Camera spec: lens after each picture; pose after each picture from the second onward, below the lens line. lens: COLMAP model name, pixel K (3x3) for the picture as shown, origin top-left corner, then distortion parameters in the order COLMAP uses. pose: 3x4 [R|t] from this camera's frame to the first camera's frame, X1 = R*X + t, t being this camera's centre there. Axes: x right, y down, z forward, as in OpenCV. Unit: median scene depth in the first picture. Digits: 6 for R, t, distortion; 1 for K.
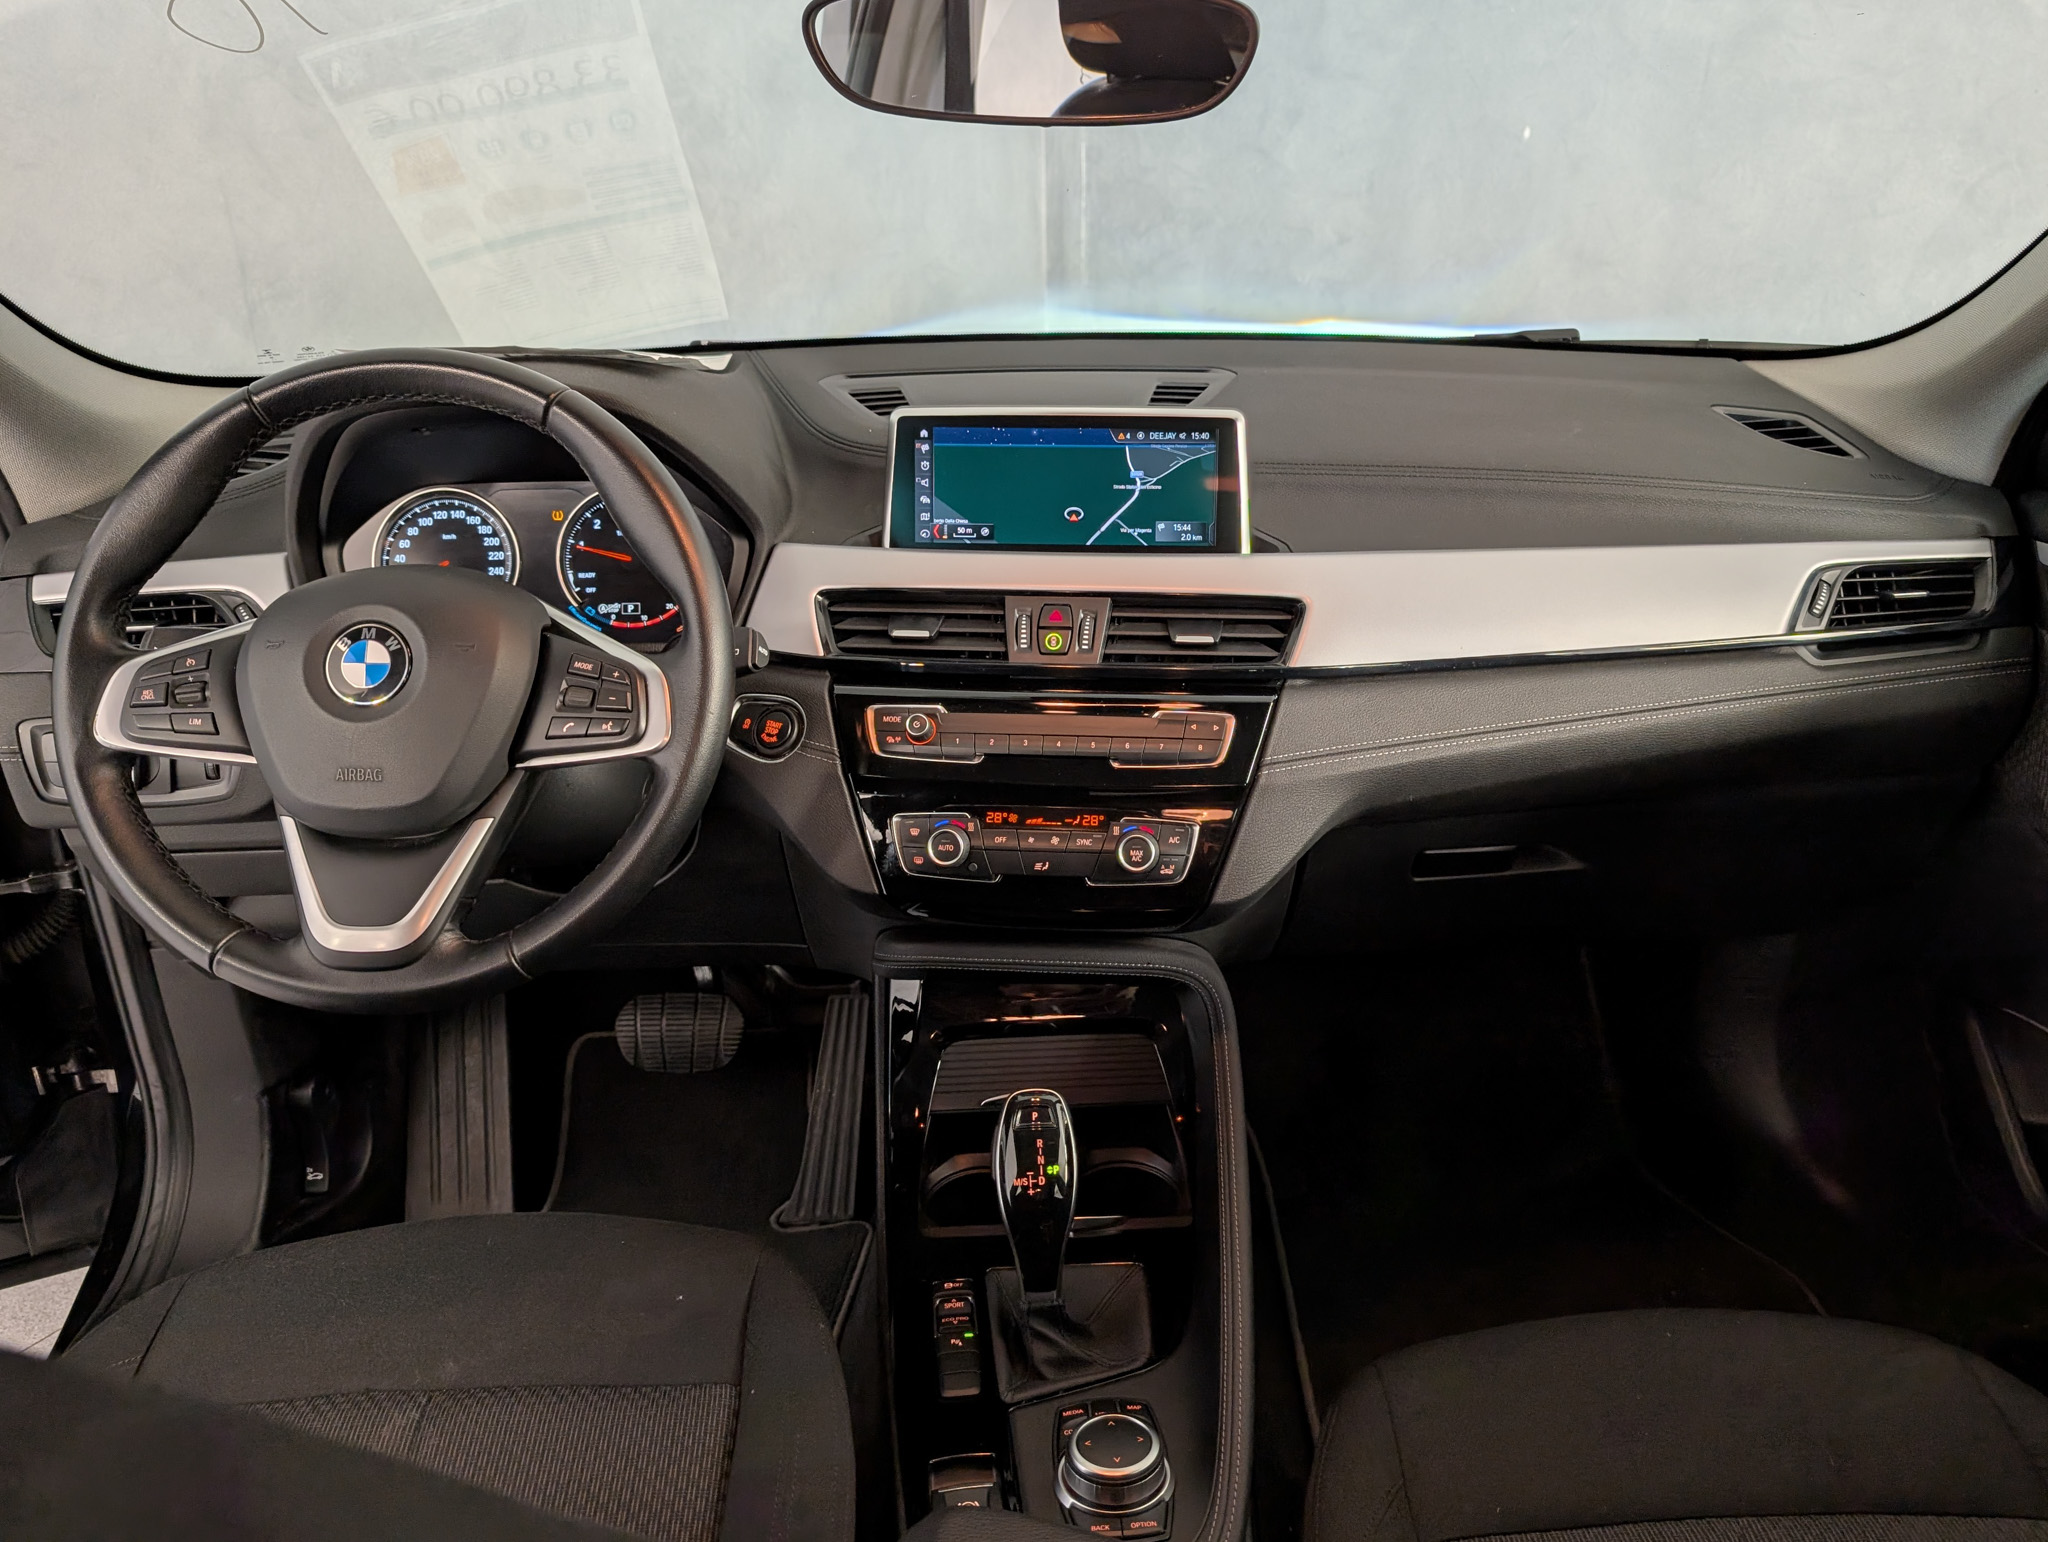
lens RADIAL K [[1536.7, 0, 1035.0], [0, 1536.7, 771.8], [0, 0, 1]] dist [0.032628, -0.050553]
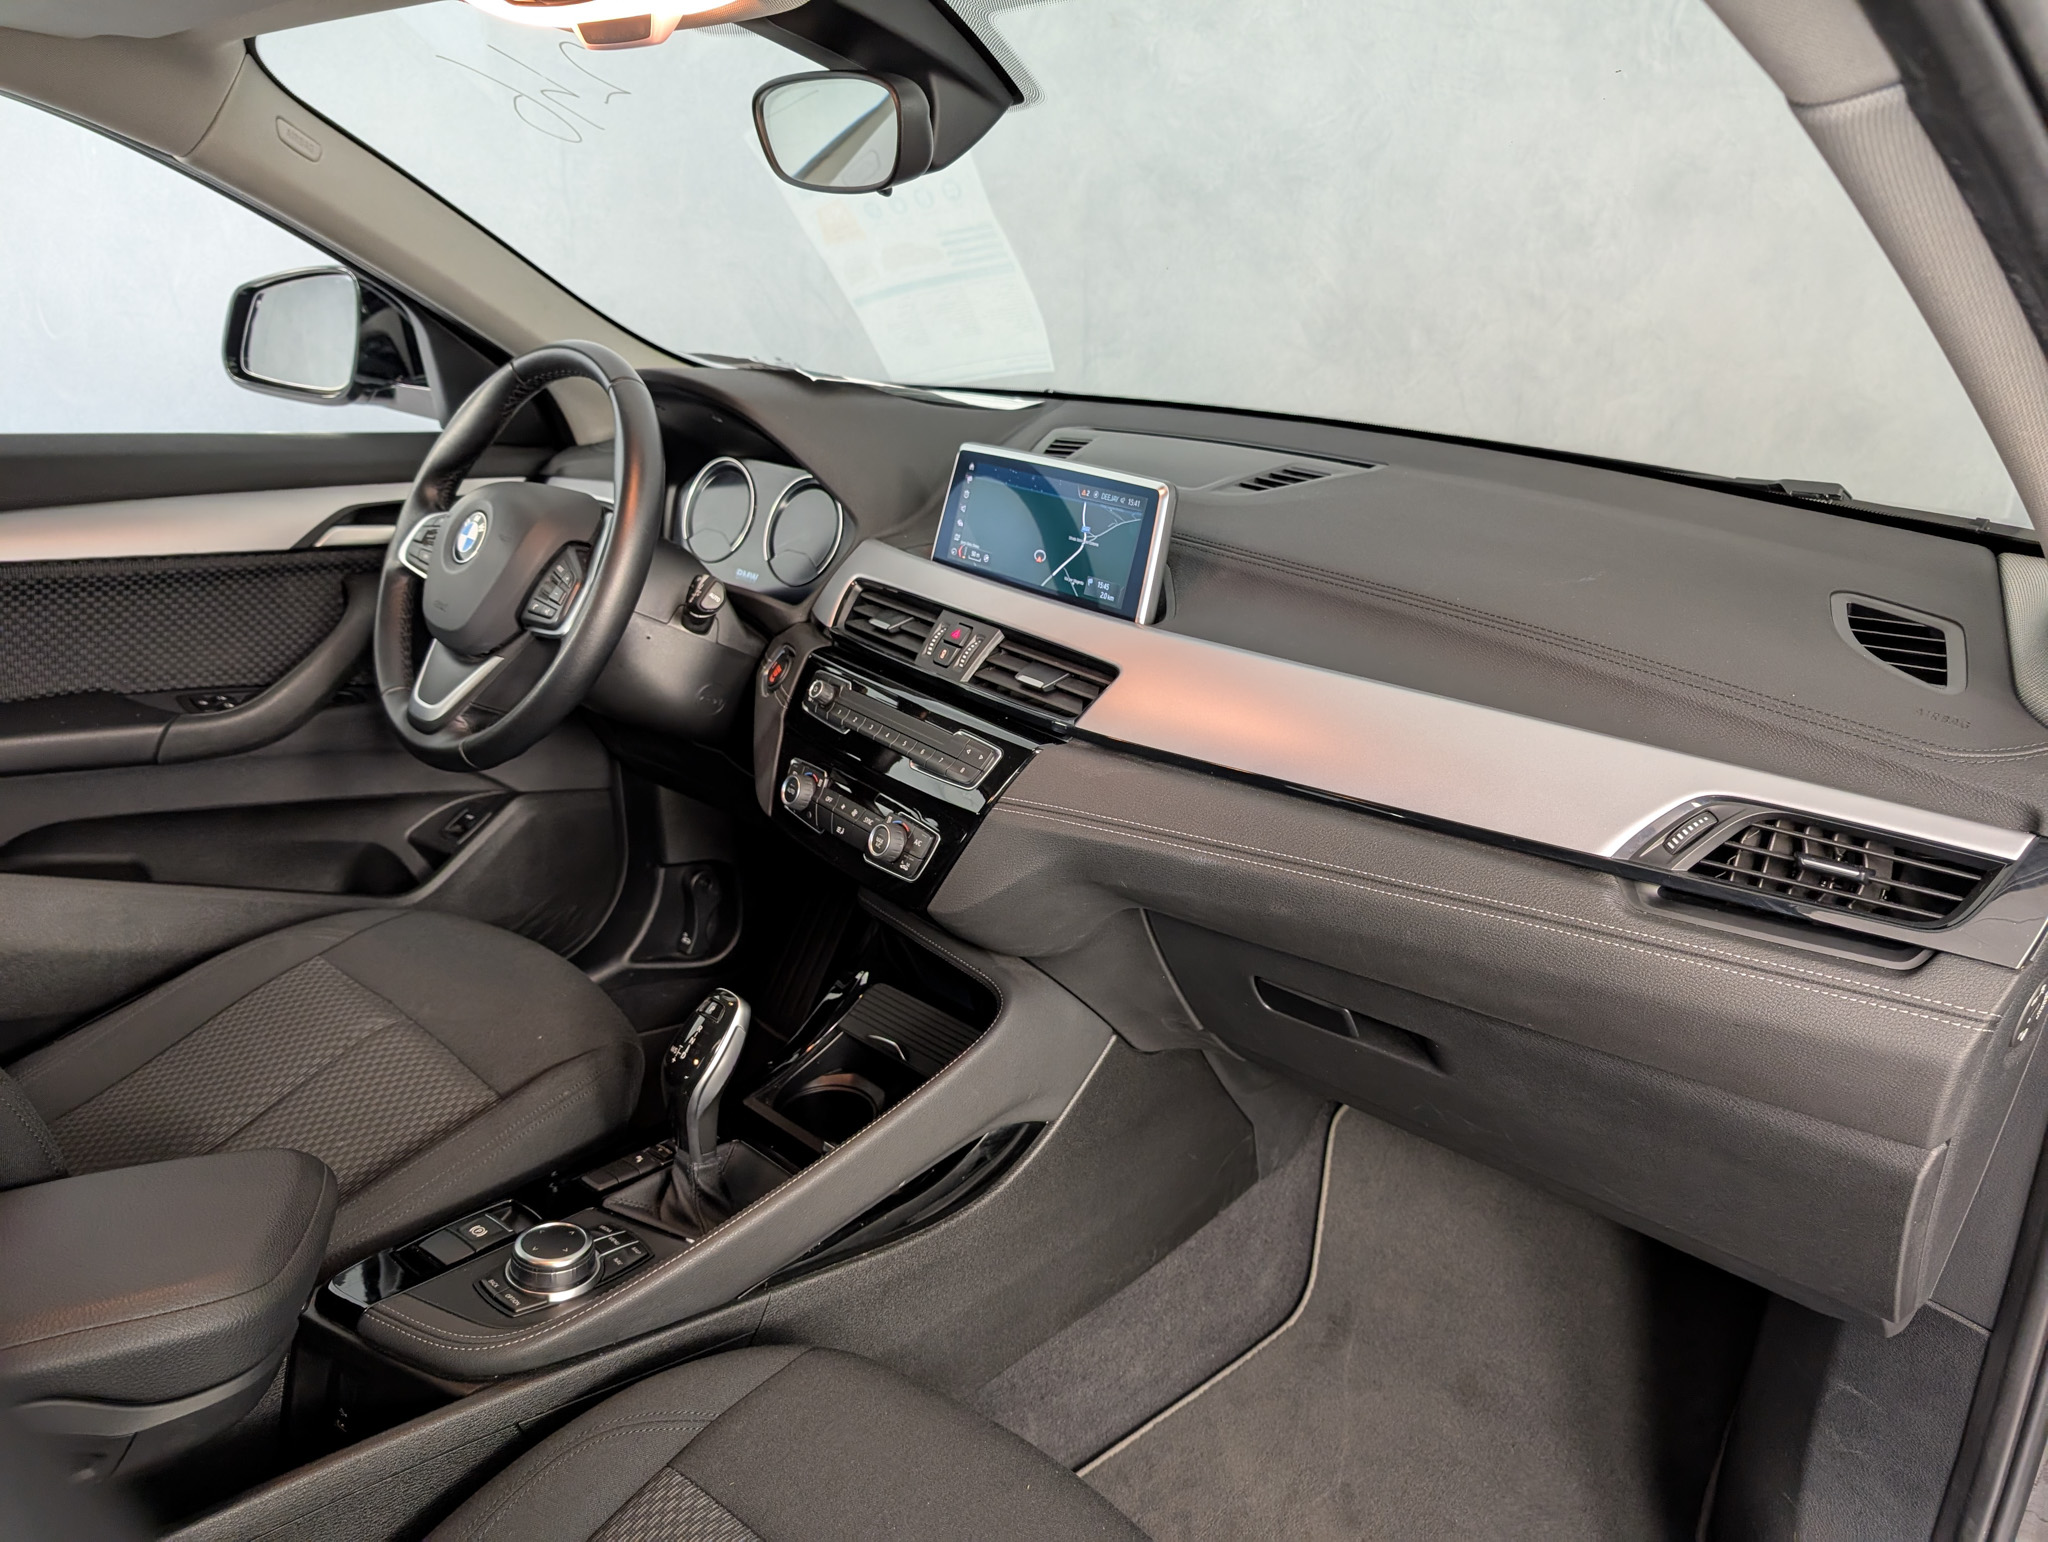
lens RADIAL K [[1536.7, 0, 1035.0], [0, 1536.7, 771.8], [0, 0, 1]] dist [0.032628, -0.050553]
pose [[0.702192, 0.267272, -0.659918, 0.815782], [-0.310421, 0.949060, 0.054070, -0.083755], [0.640754, 0.166885, 0.749389, 0.215083]]
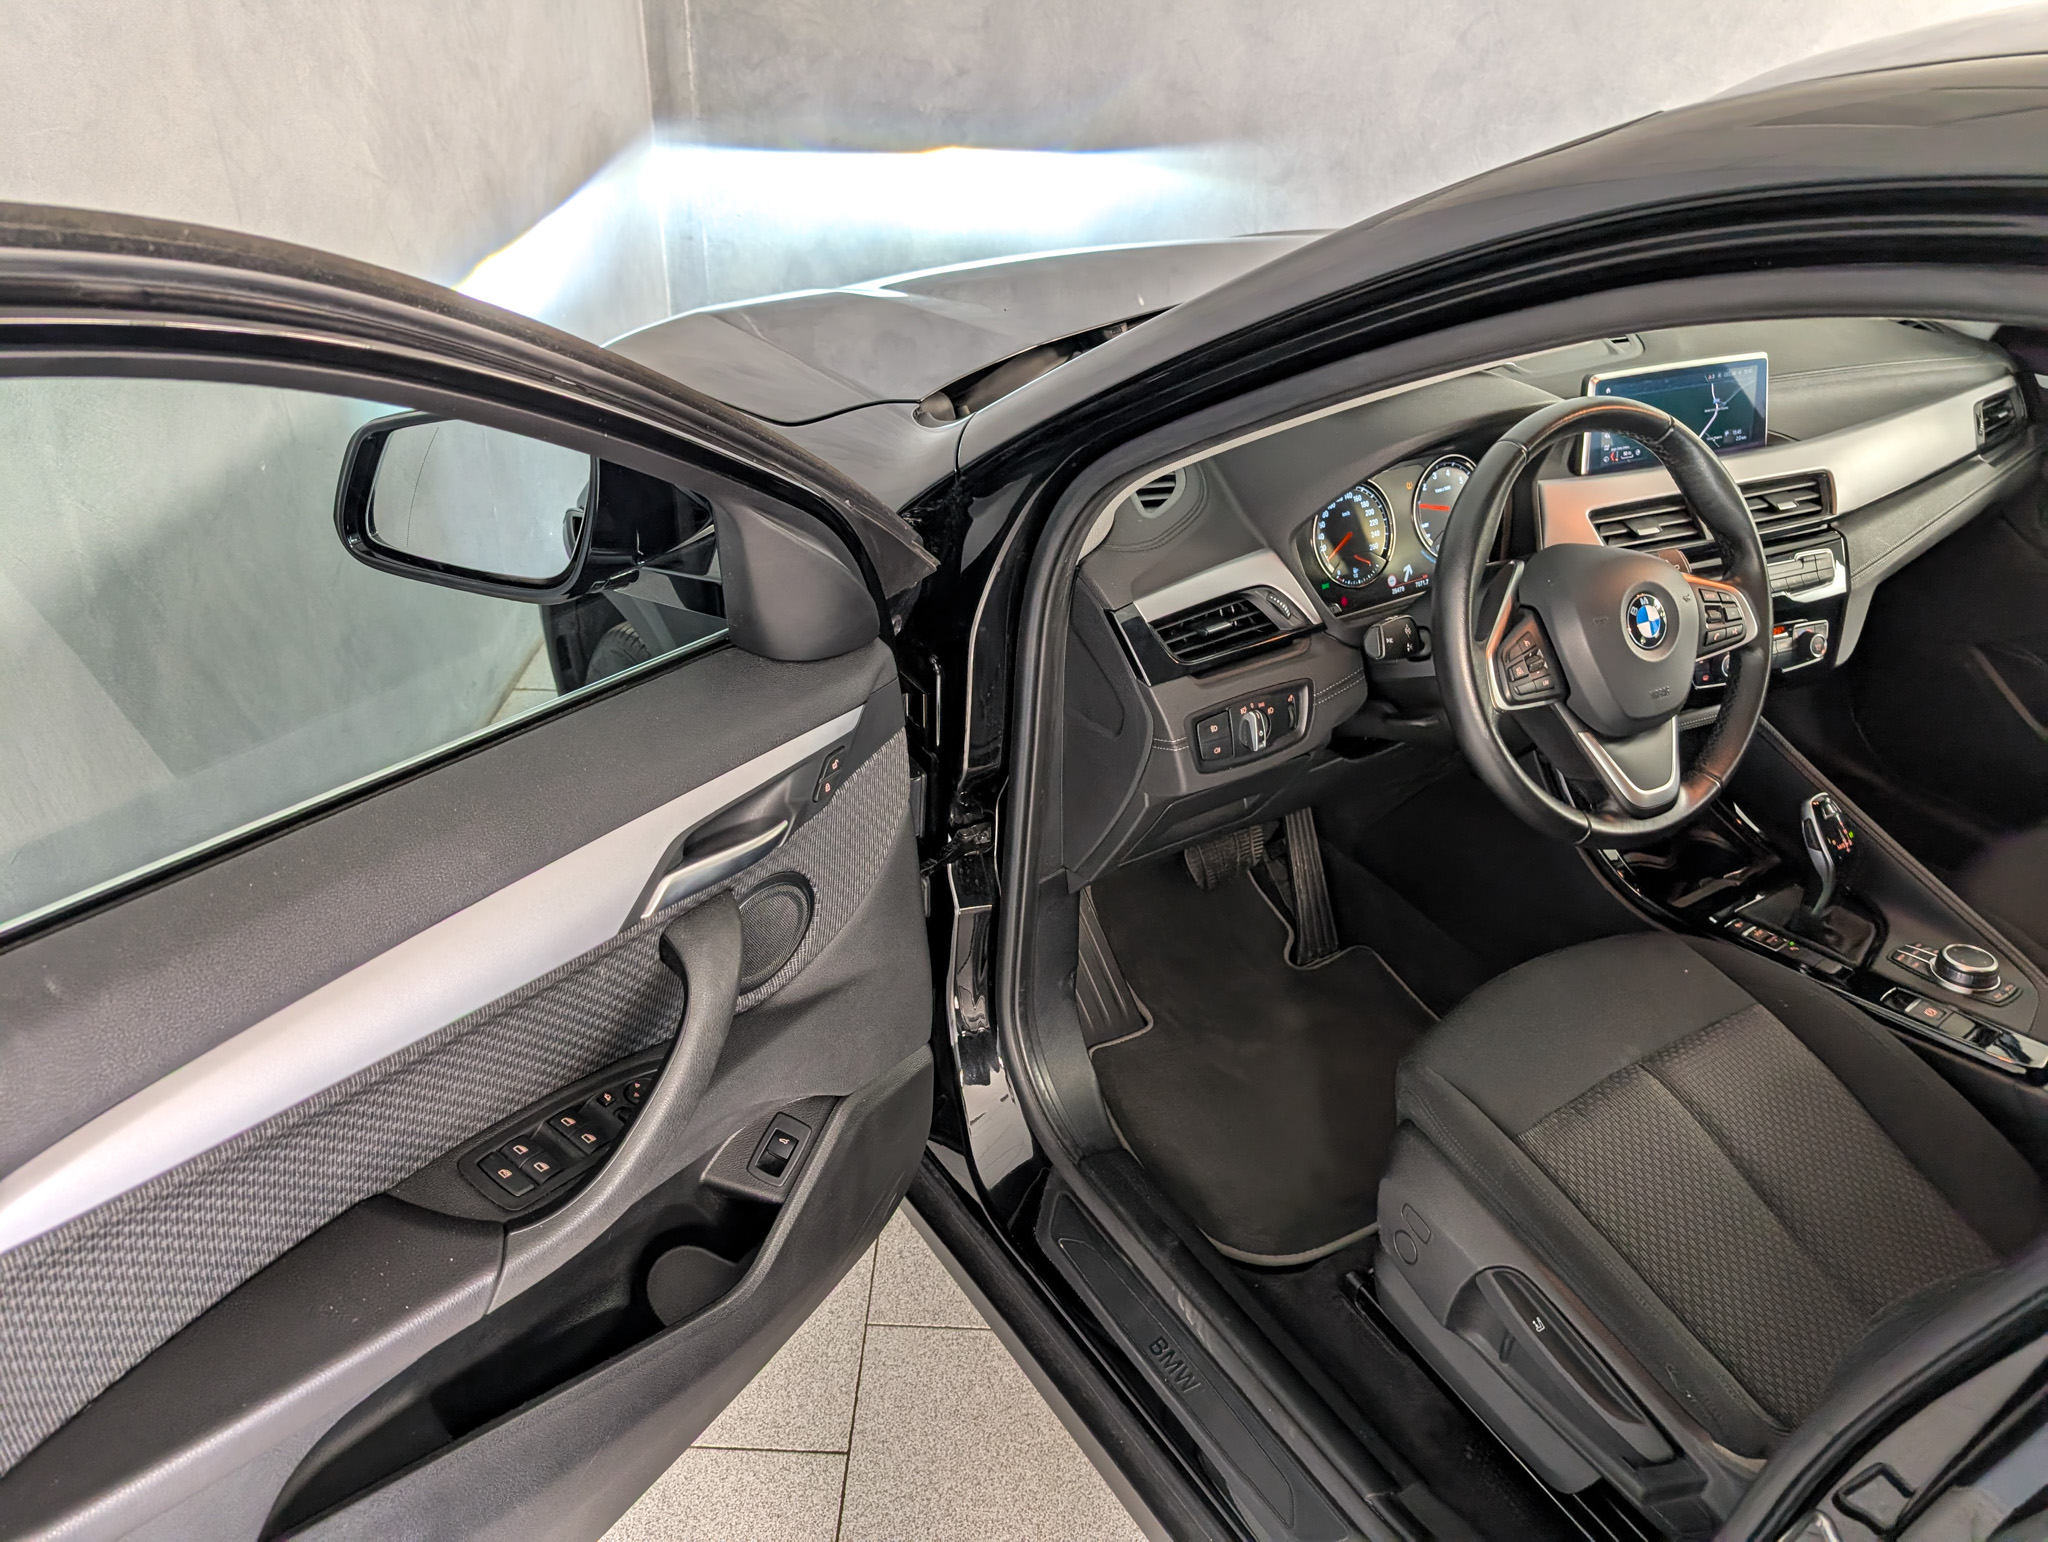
lens RADIAL K [[1552.8, 0, 983.6], [0, 1552.8, 758.1], [0, 0, 1]] dist [0.008141, -0.009274]
pose [[0.864725, -0.228550, 0.447231, -1.355103], [0.162605, 0.969900, 0.181253, -0.254849], [-0.475195, -0.084012, 0.875860, -0.018617]]
